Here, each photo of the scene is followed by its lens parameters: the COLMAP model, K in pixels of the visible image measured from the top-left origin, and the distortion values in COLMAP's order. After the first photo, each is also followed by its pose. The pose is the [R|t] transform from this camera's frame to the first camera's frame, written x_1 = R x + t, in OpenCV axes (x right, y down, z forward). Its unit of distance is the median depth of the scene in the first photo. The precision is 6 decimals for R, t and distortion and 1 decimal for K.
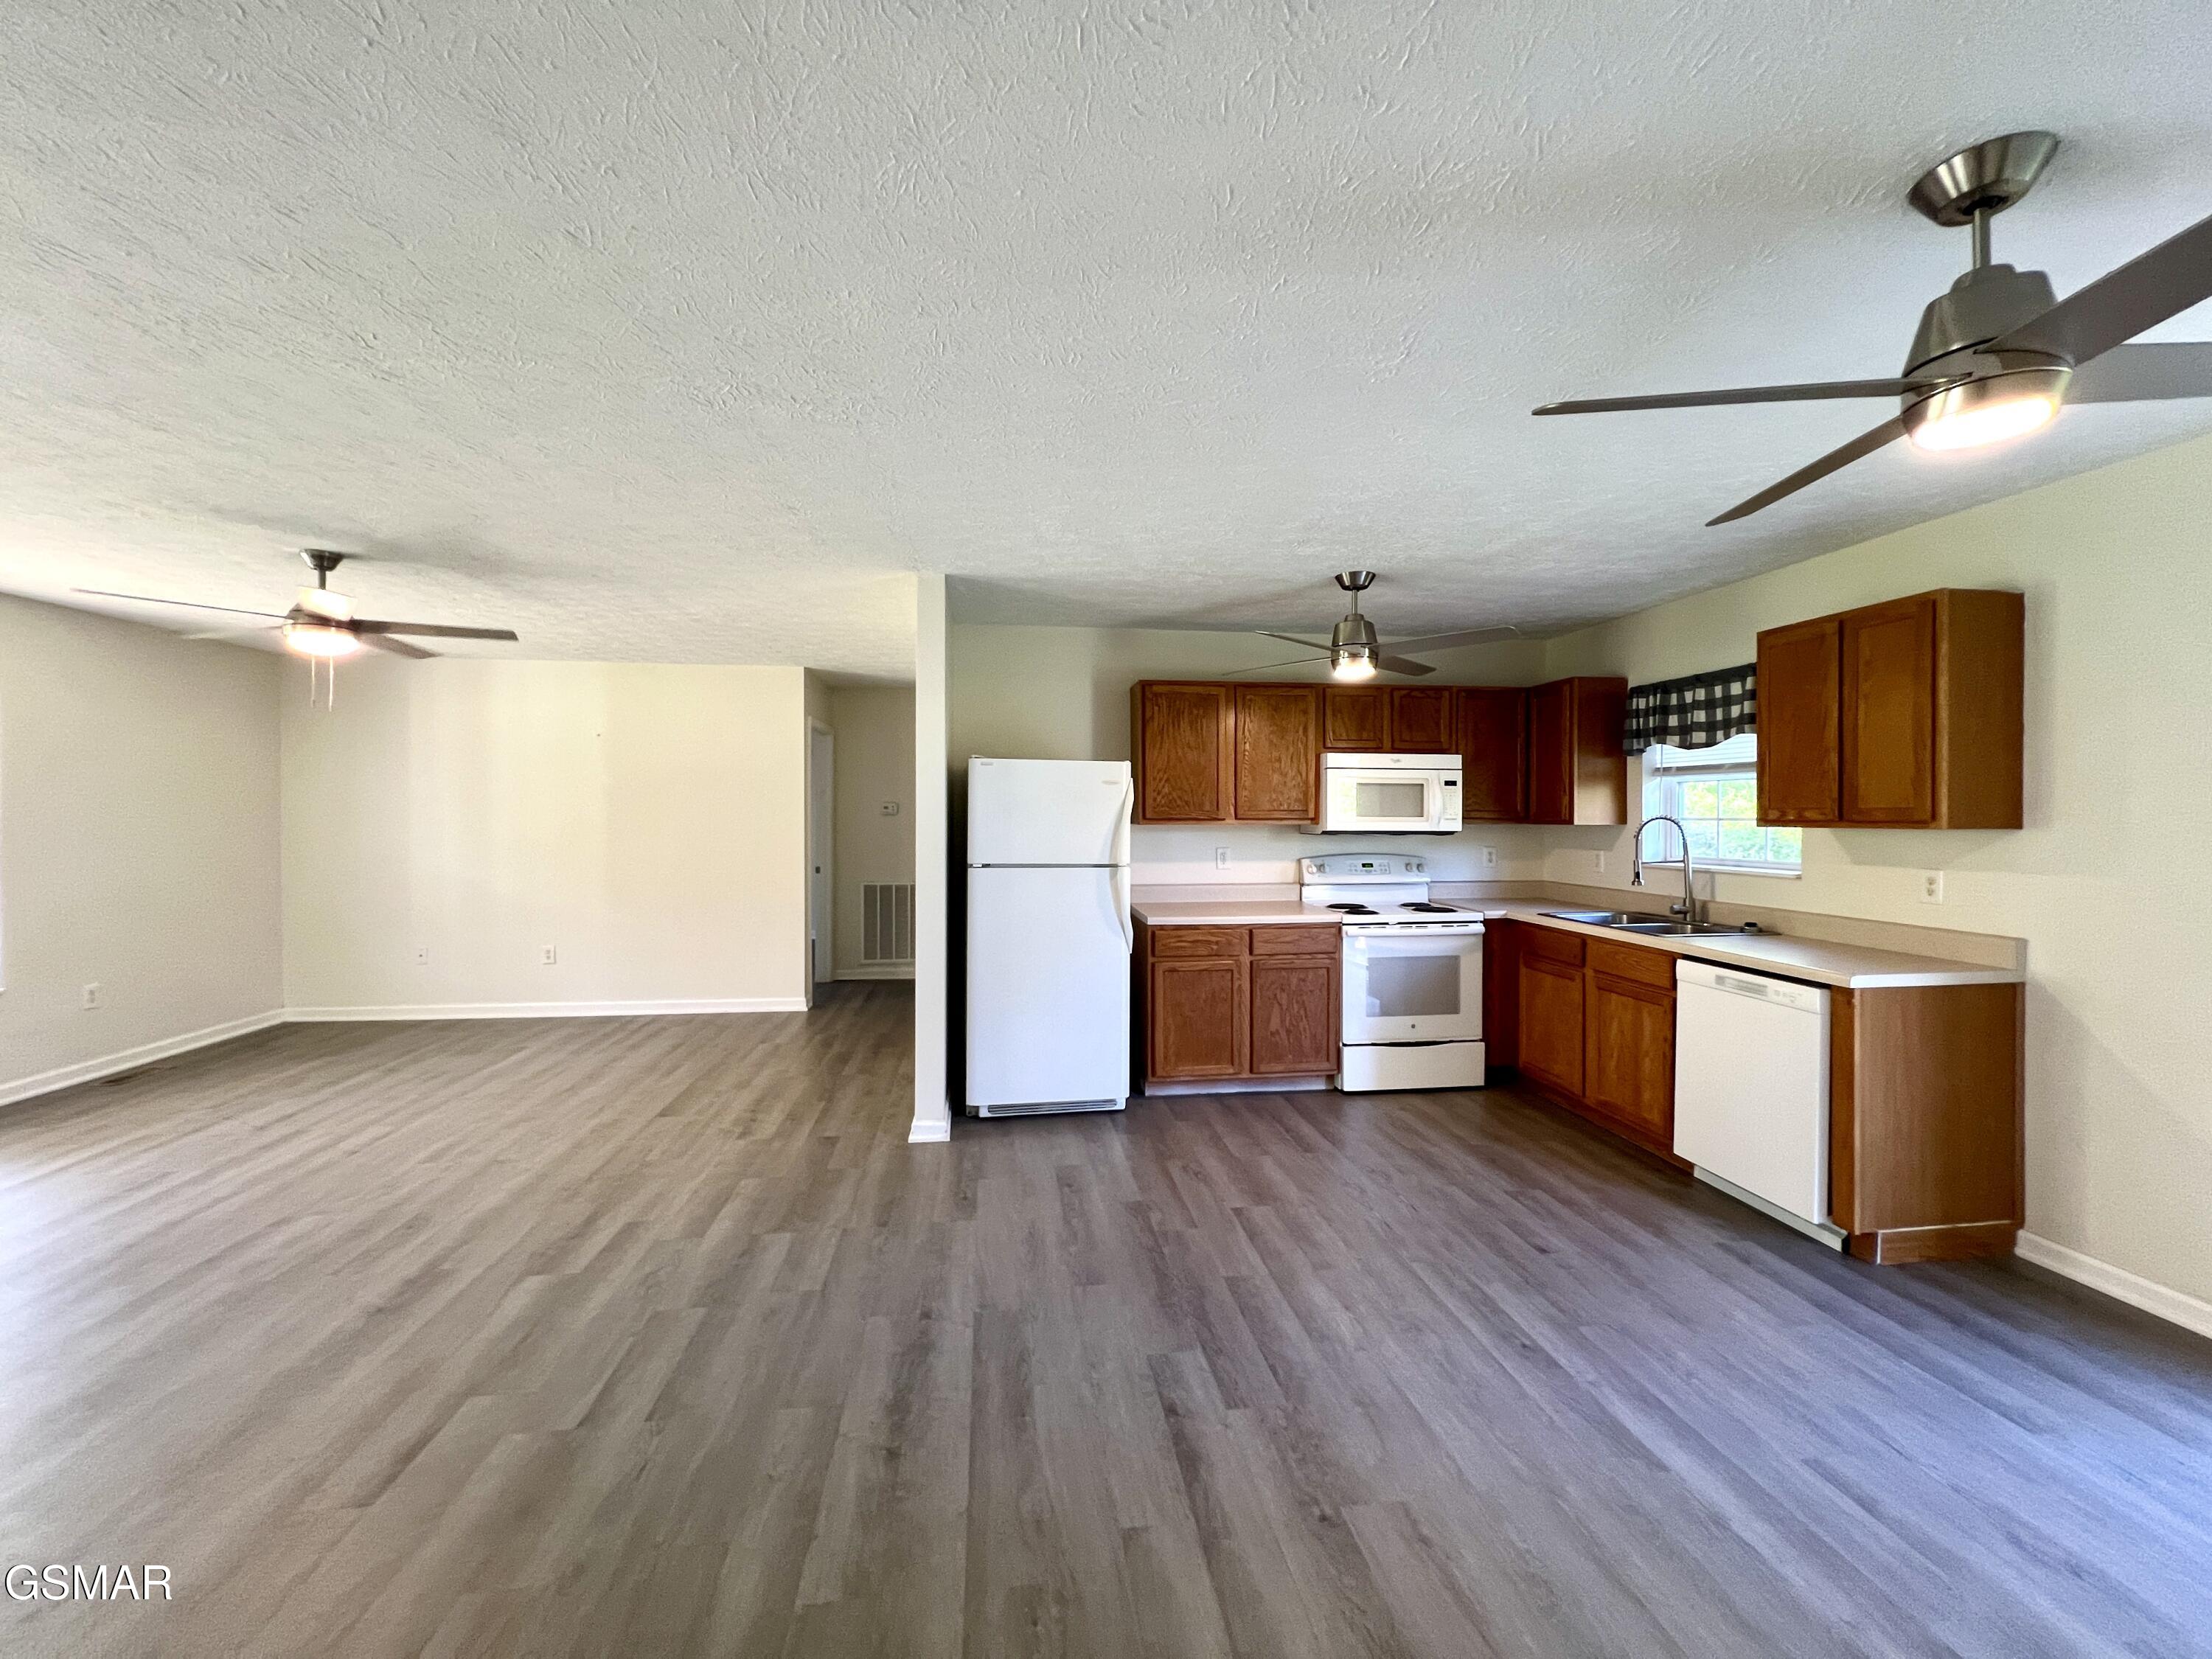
lens RADIAL K [[884.3, 0, 1101.3], [0, 884.3, 821.0], [0, 0, 1]] dist [-0.002386, 0.001007]
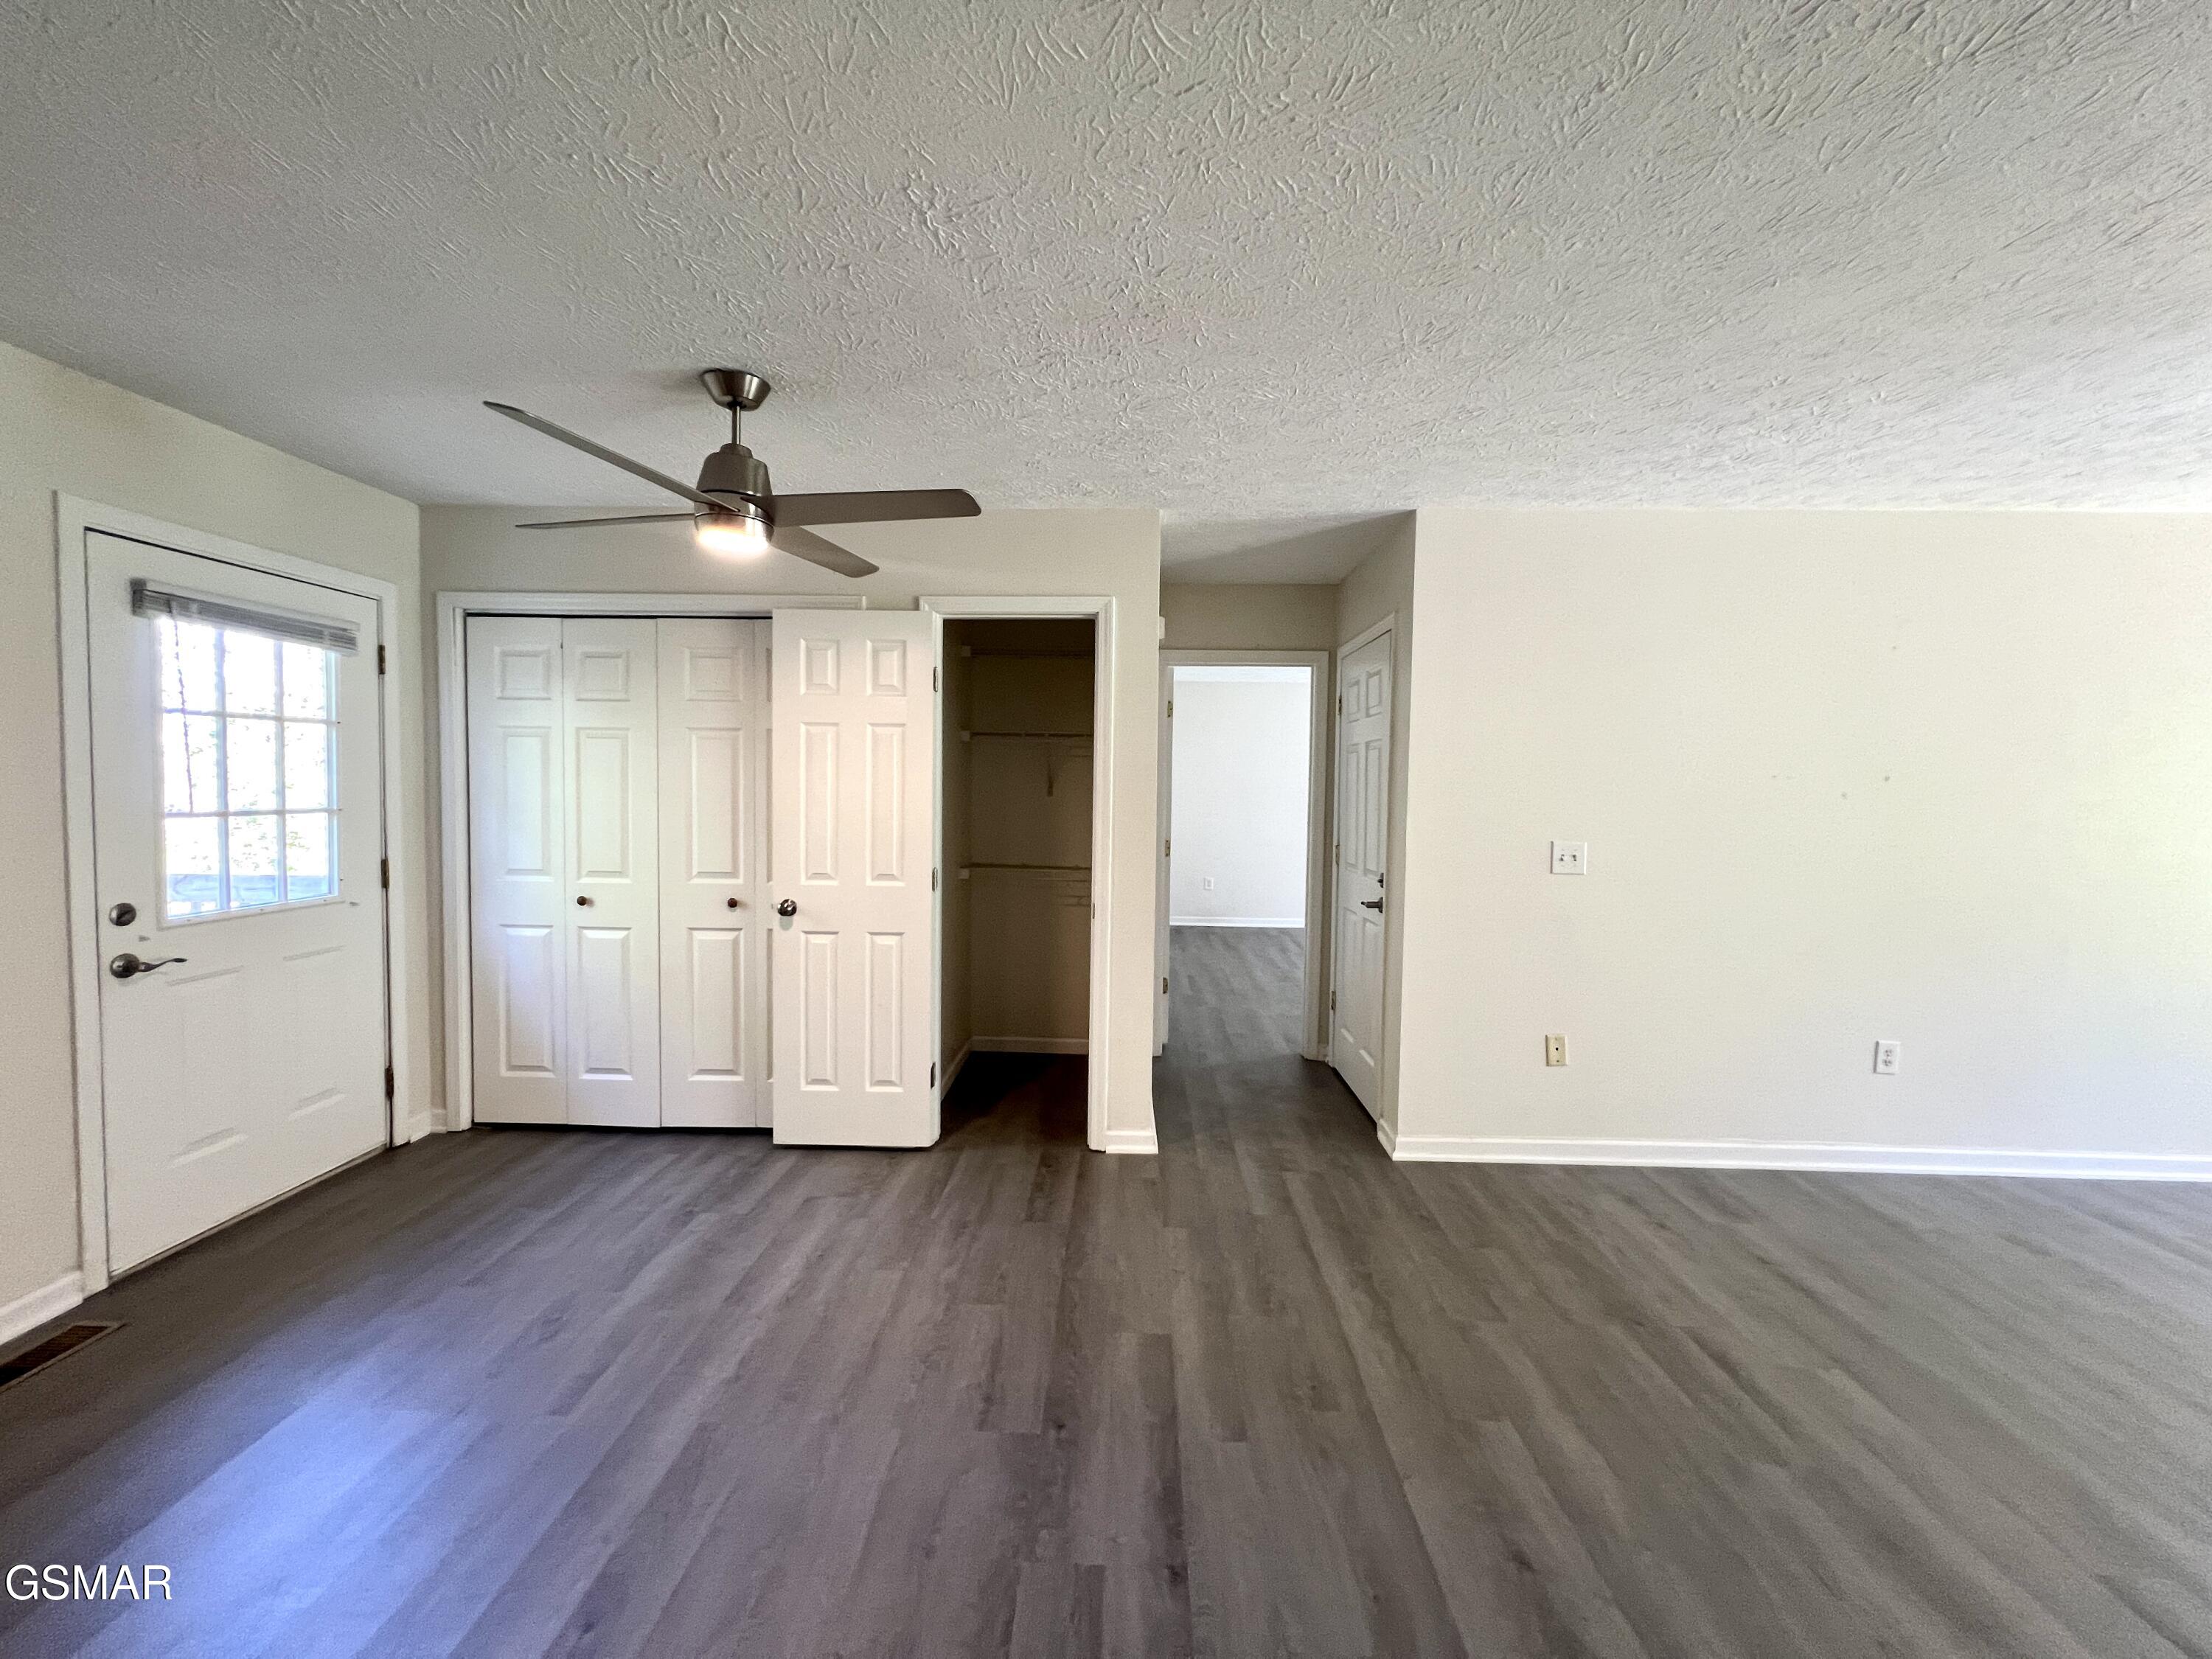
lens RADIAL K [[884.3, 0, 1099.0], [0, 884.3, 821.0], [0, 0, 1]] dist [-0.002386, 0.001007]
pose [[-0.986962, -0.023946, 0.159165, 0.021894], [-0.015879, 0.998533, 0.051766, -0.009888], [-0.160171, 0.048564, -0.985894, 0.946859]]
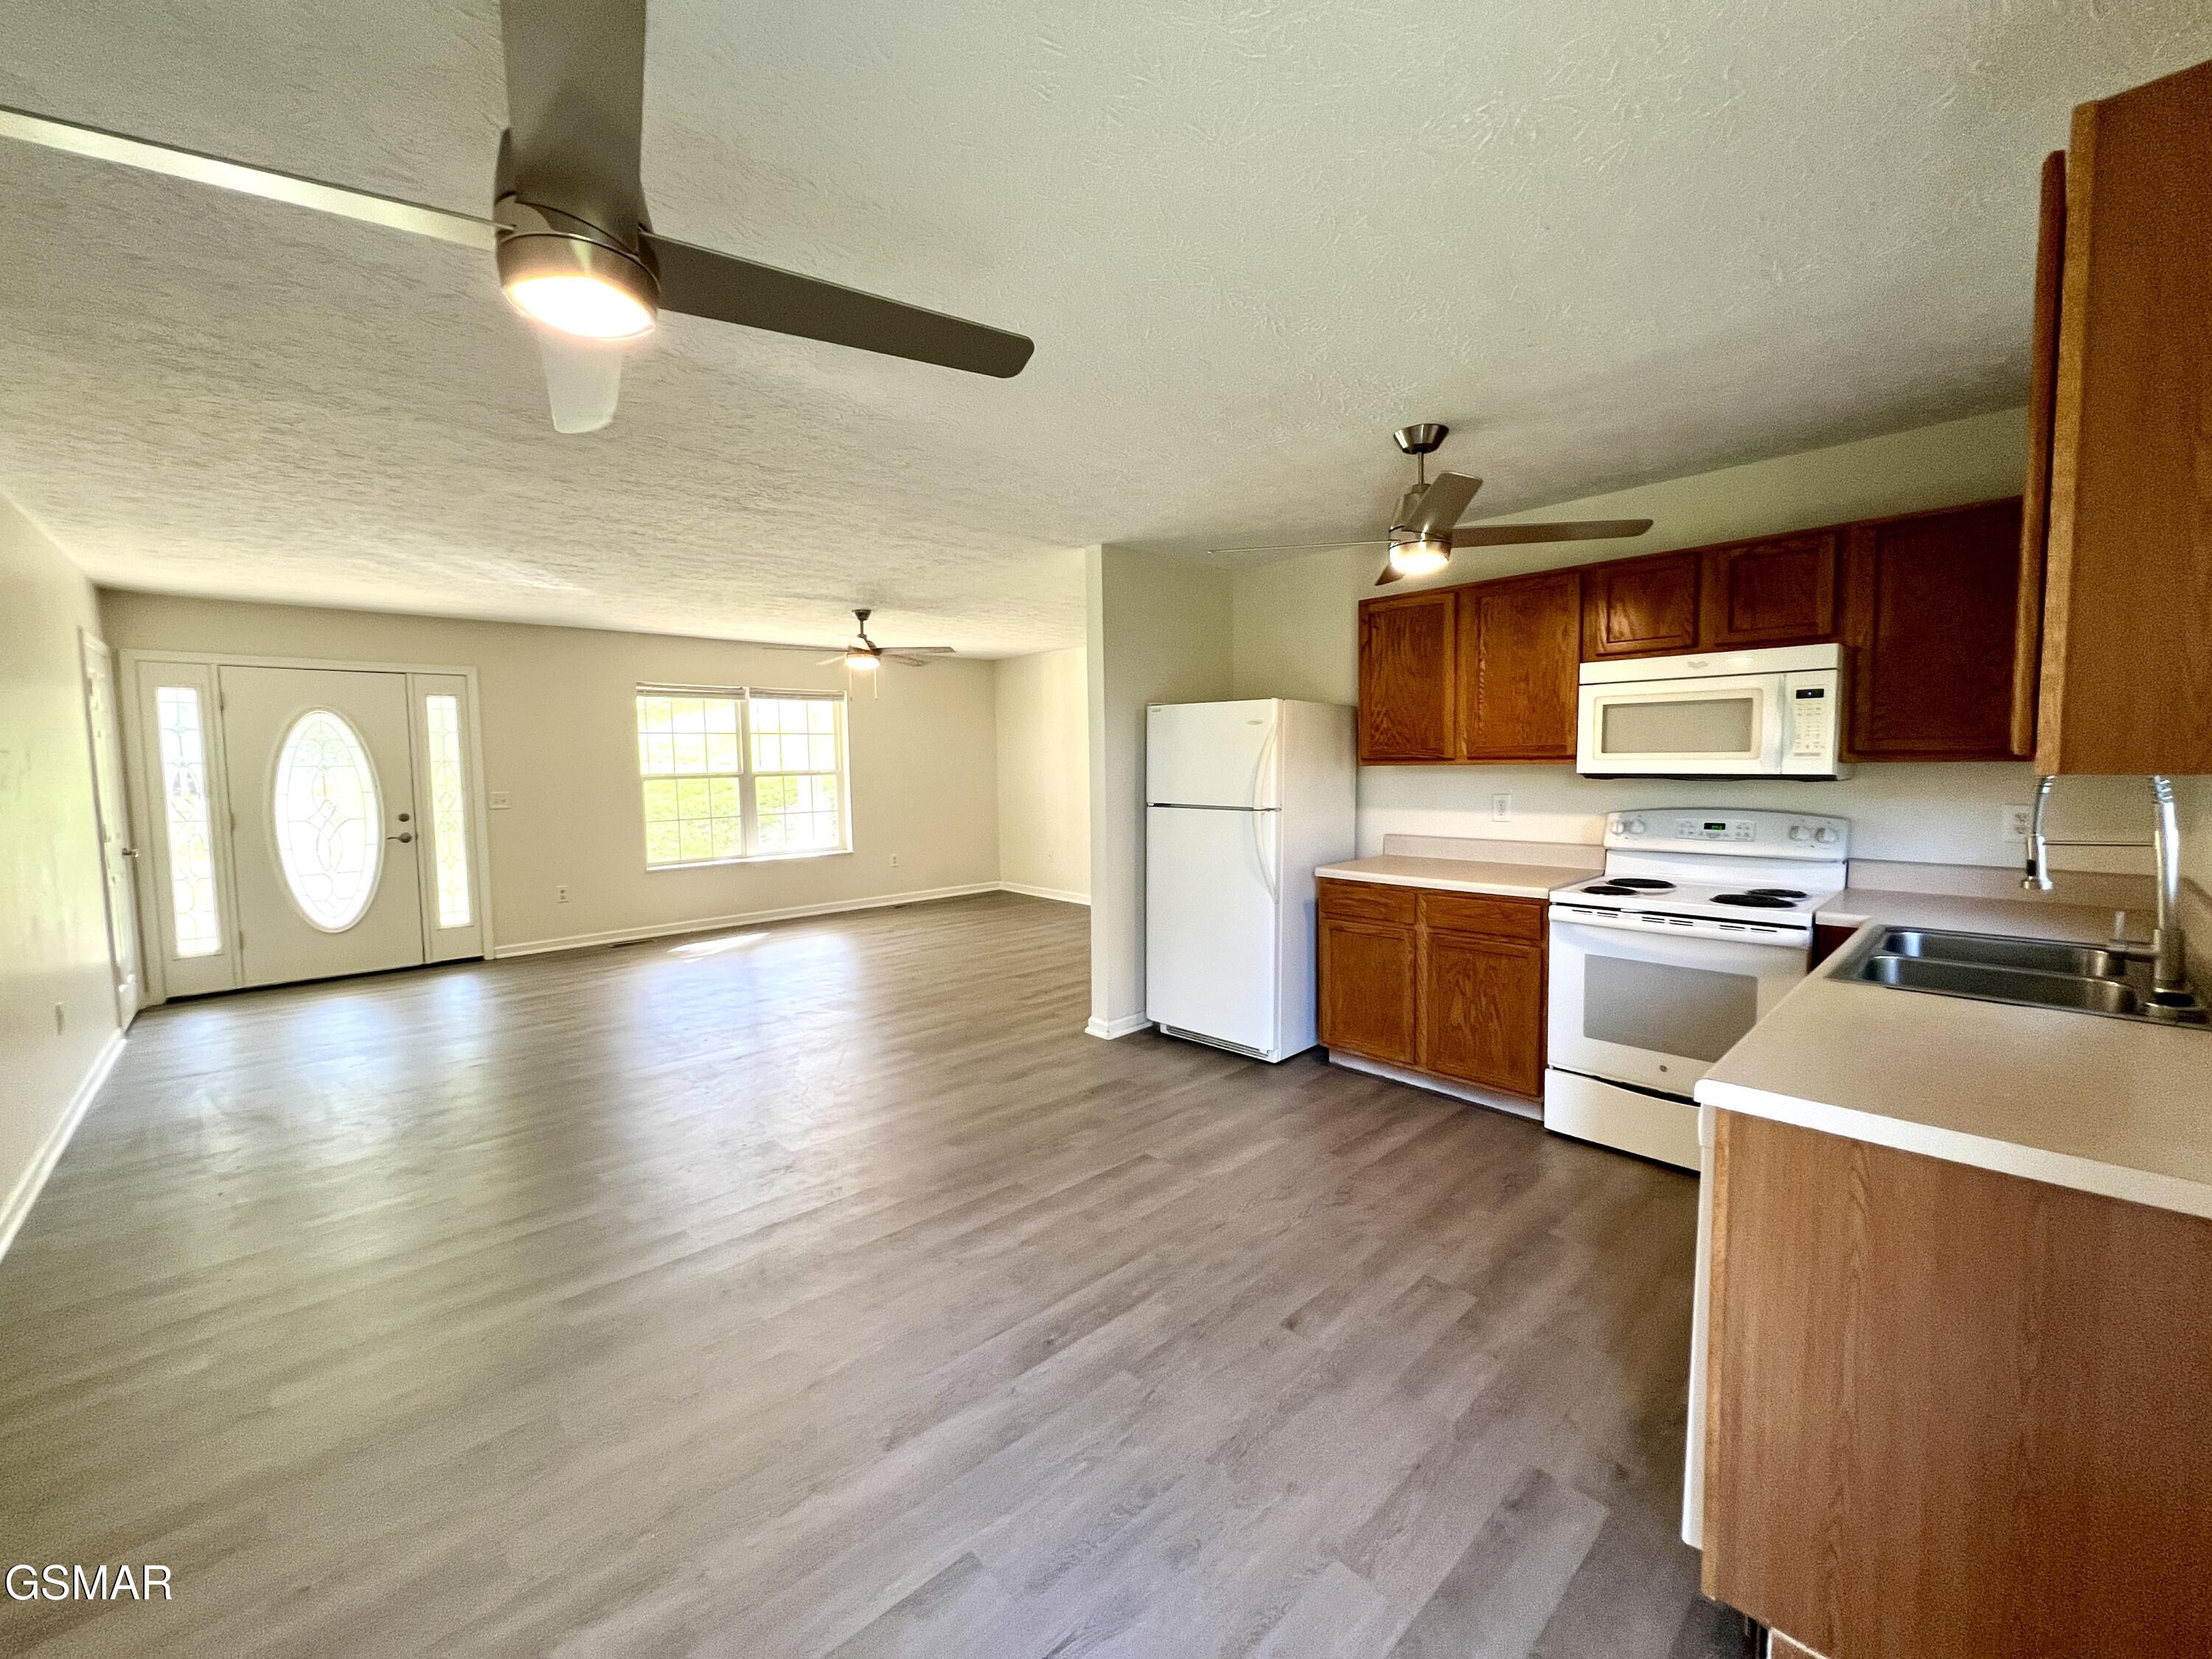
lens RADIAL K [[884.3, 0, 1100.0], [0, 884.3, 820.7], [0, 0, 1]] dist [-0.002386, 0.001007]
pose [[0.582923, 0.046700, -0.811184, 0.755168], [0.008464, 0.997944, 0.063535, 0.000597], [0.812483, -0.043902, 0.581329, 0.331278]]
